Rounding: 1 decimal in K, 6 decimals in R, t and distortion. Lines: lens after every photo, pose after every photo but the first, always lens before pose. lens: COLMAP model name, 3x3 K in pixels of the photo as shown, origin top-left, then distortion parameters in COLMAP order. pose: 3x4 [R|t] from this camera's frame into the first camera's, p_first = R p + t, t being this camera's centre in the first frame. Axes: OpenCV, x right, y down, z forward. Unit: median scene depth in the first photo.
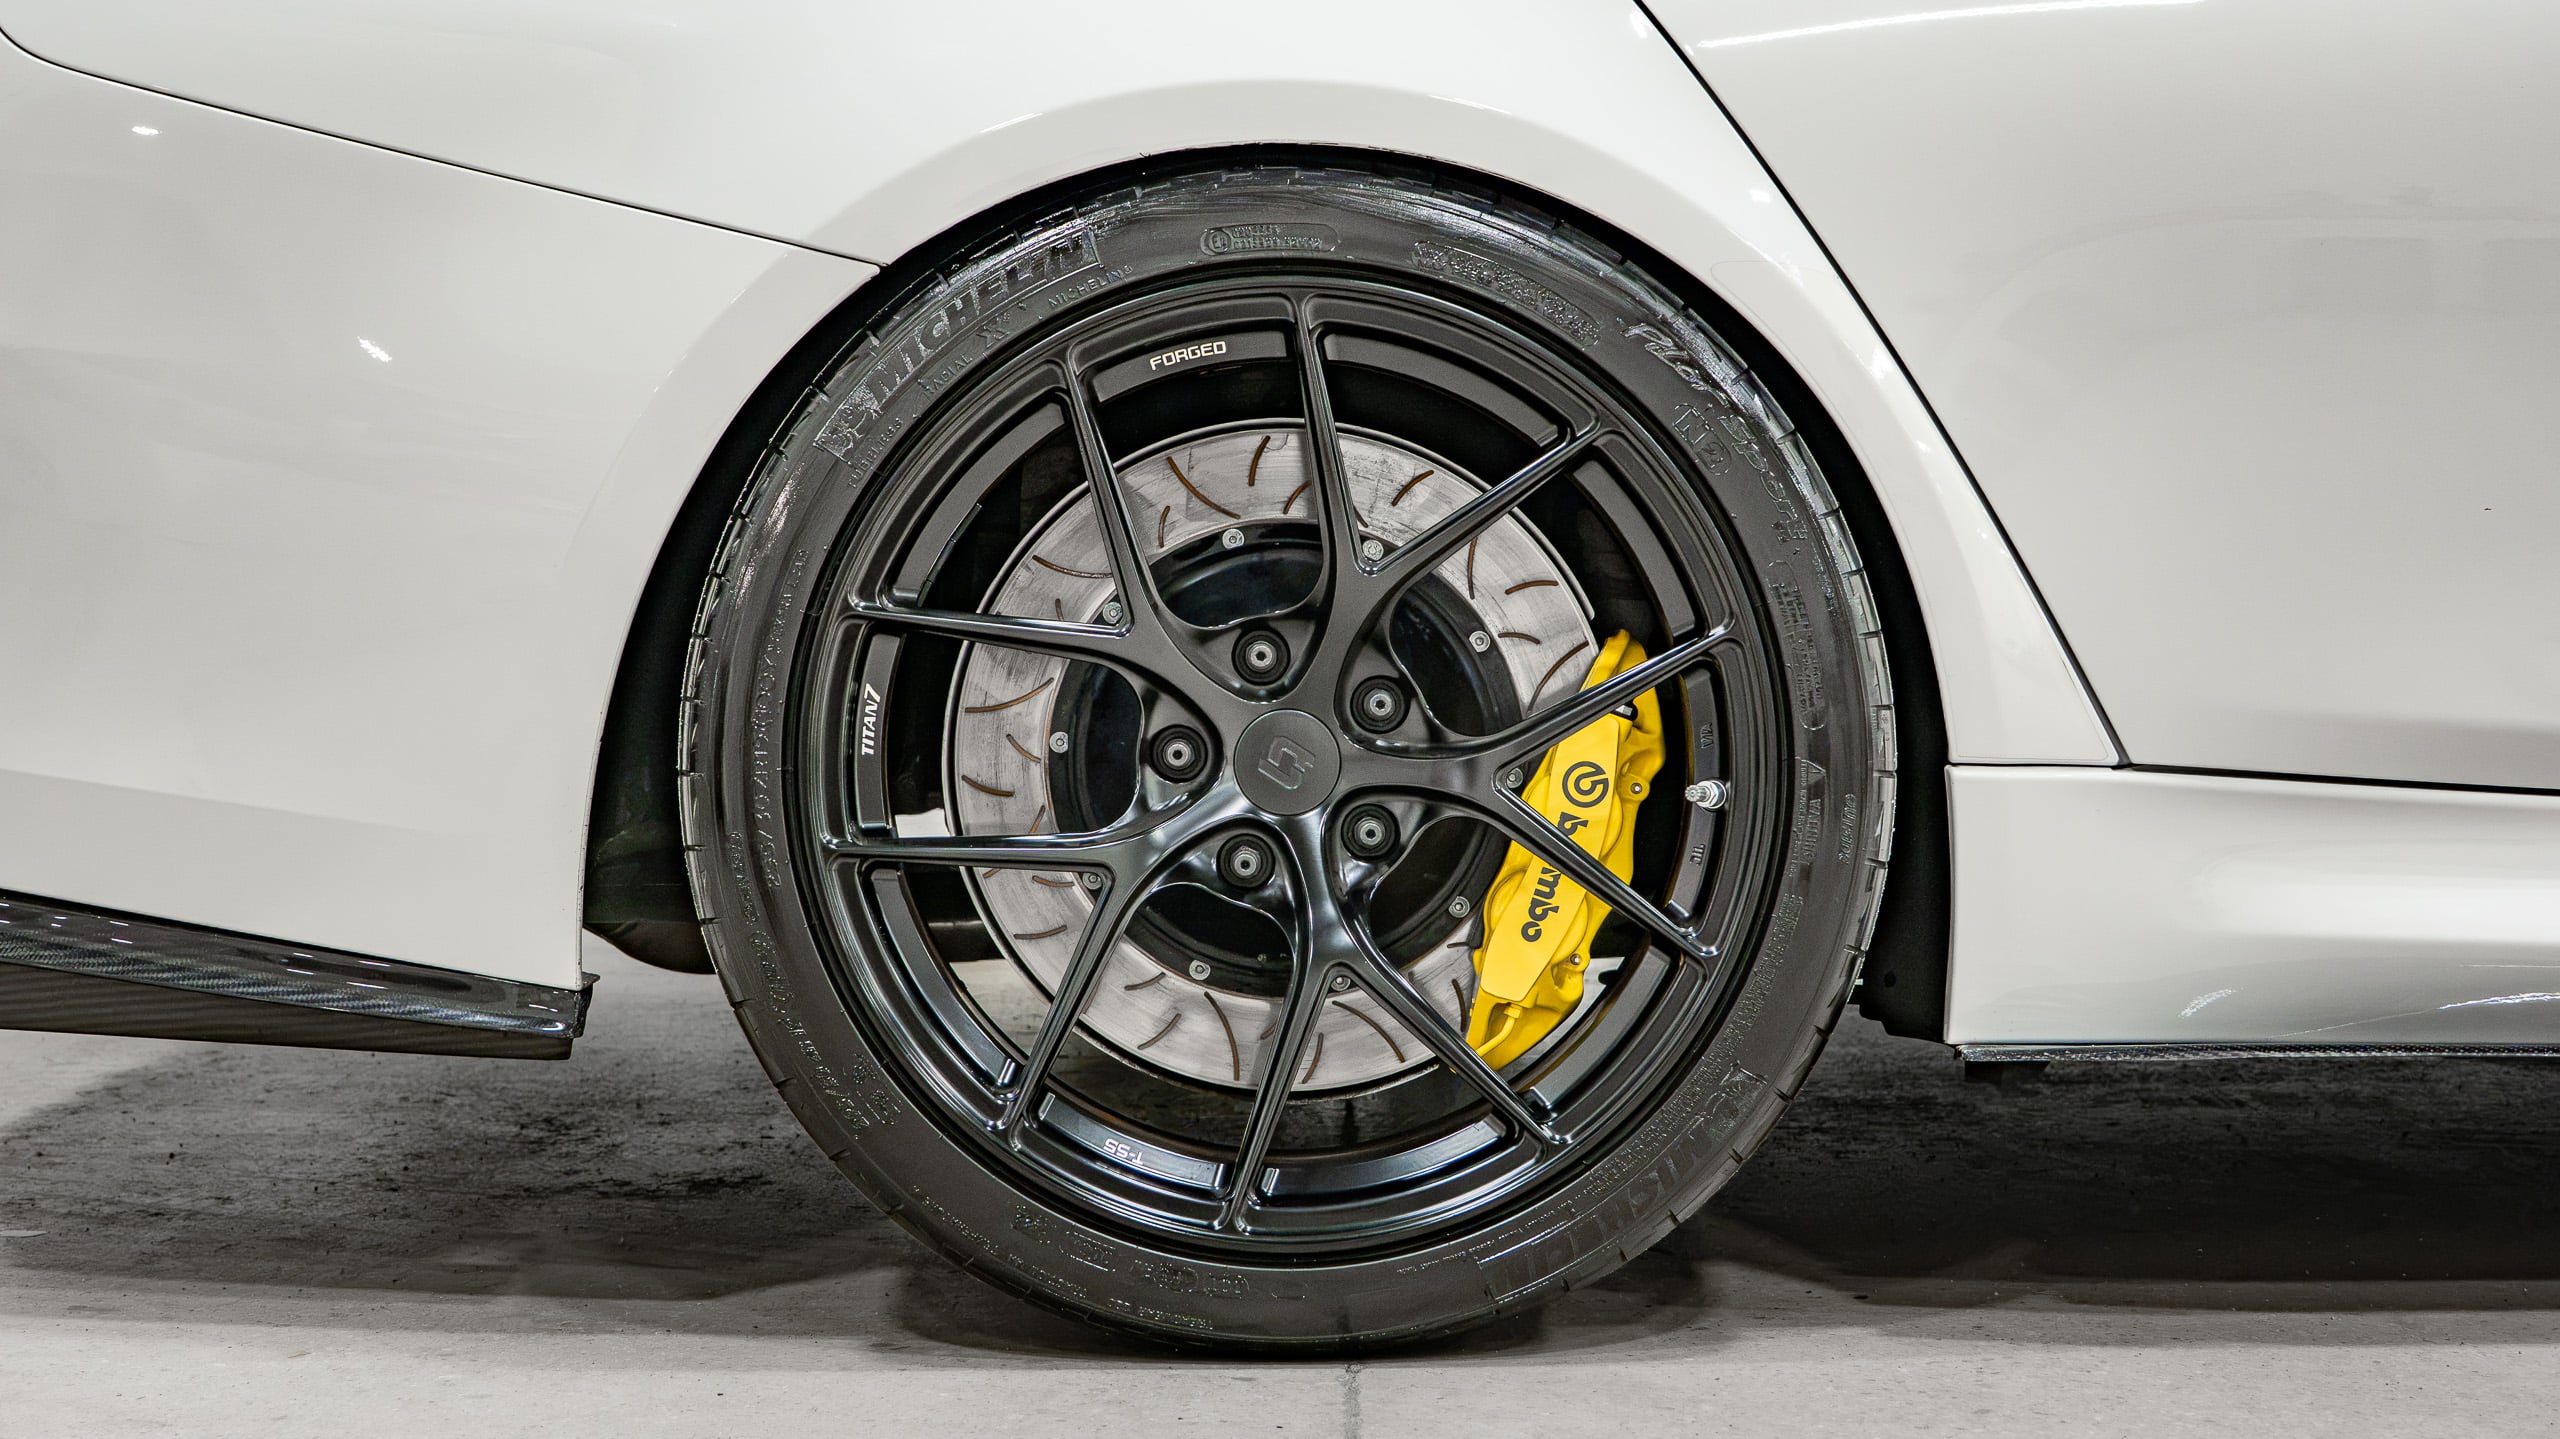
lens RADIAL K [[5721.6, 0, 1294.4], [0, 5721.6, 715.3], [0, 0, 1]] dist [0.241462, 0.000000]
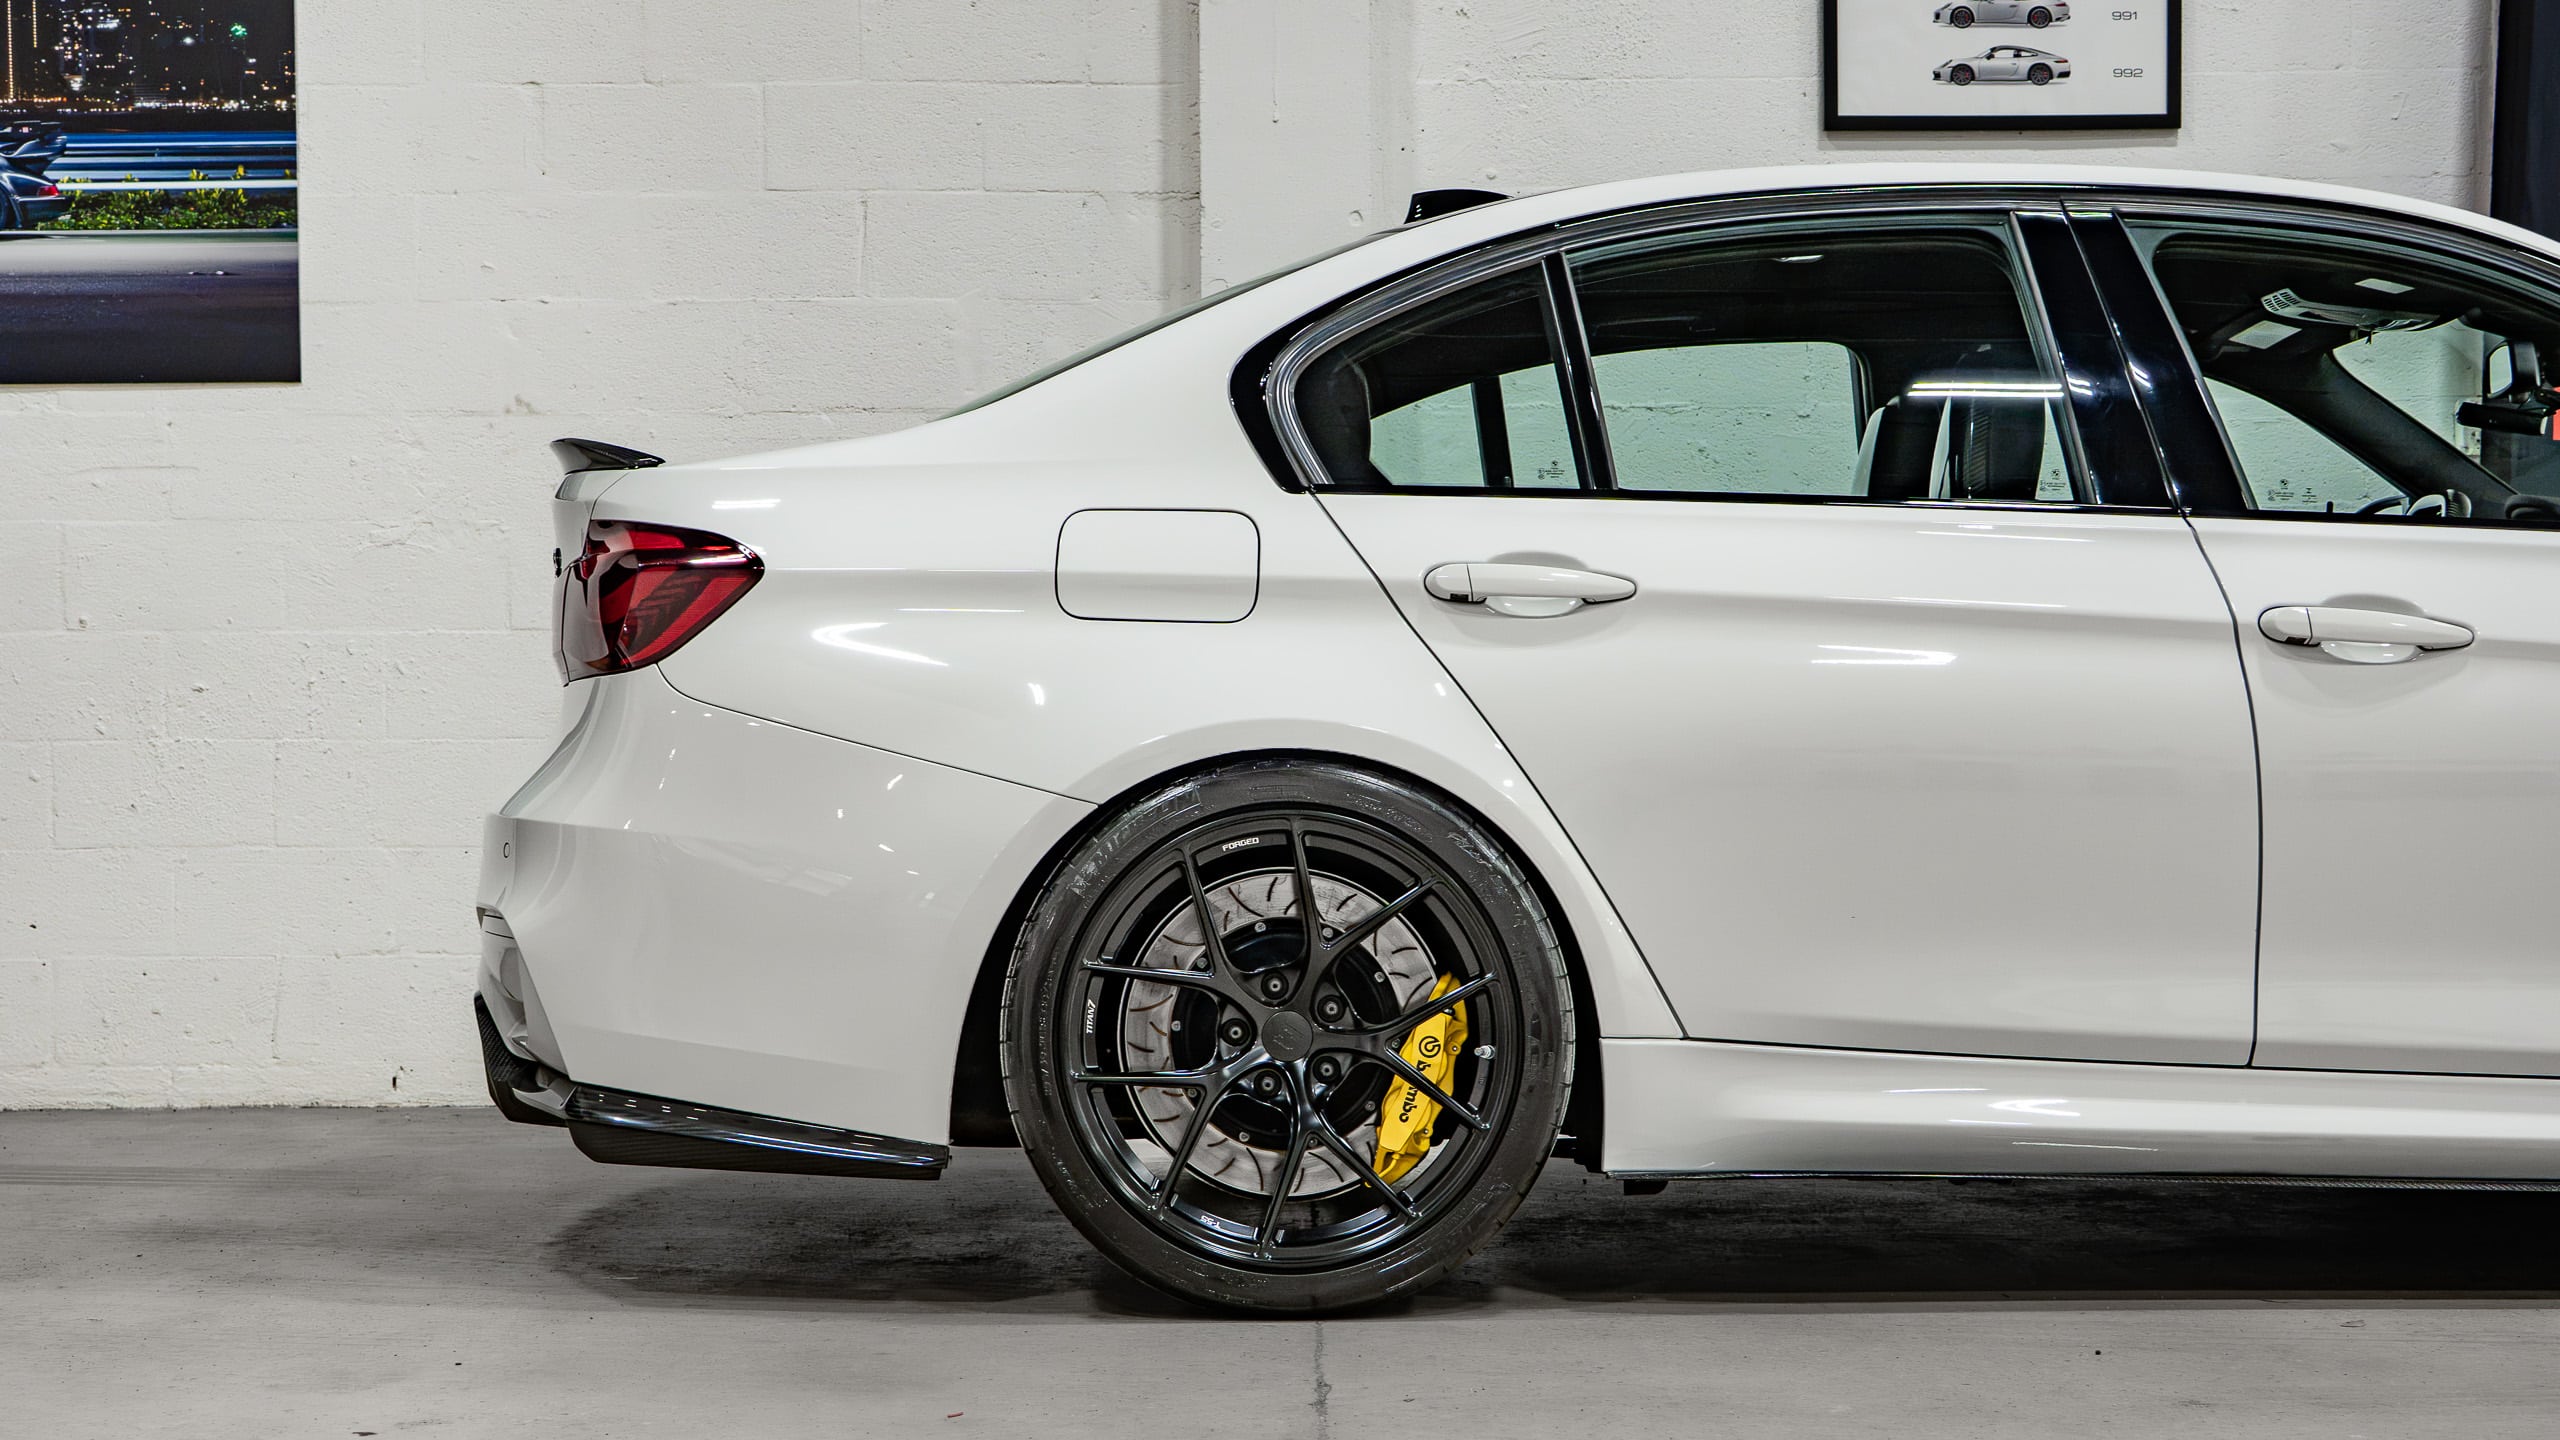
lens RADIAL K [[5721.6, 0, 1261.0], [0, 5721.6, 707.6], [0, 0, 1]] dist [0.241462, 0.000000]
pose [[0.999996, -0.000616, 0.002630, -0.016490], [0.000726, 0.999124, -0.041836, -0.024686], [-0.002602, 0.041838, 0.999121, -1.112571]]
